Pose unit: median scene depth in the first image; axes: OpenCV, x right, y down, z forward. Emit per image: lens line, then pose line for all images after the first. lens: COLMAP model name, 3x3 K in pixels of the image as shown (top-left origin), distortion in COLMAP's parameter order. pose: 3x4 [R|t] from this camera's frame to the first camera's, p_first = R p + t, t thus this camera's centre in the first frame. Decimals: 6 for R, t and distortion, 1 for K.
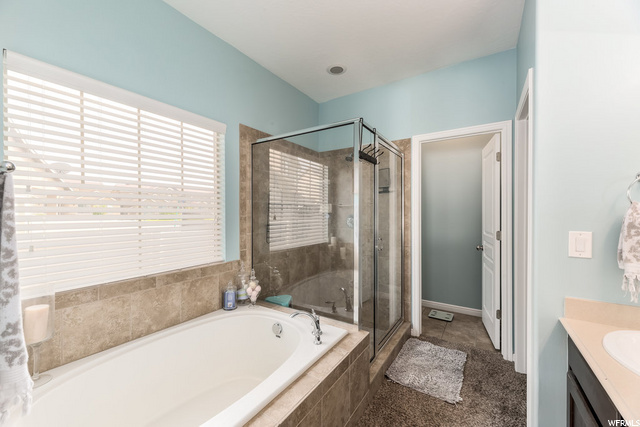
lens RADIAL K [[253.8, 0, 320.0], [0, 253.8, 213.5], [0, 0, 1]] dist [0.000042, -0.000061]
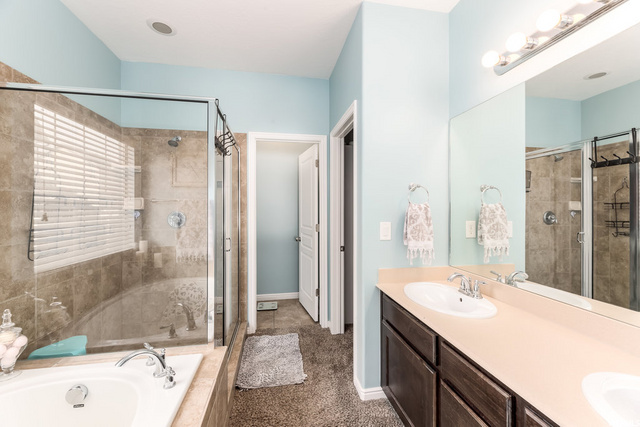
lens RADIAL K [[255.4, 0, 319.2], [0, 255.4, 207.9], [0, 0, 1]] dist [-0.000199, -0.000656]
pose [[0.726075, 0.002029, 0.687613, -0.123790], [0.002448, 0.999982, -0.005536, -0.001952], [-0.687611, 0.005703, 0.726057, 0.094109]]
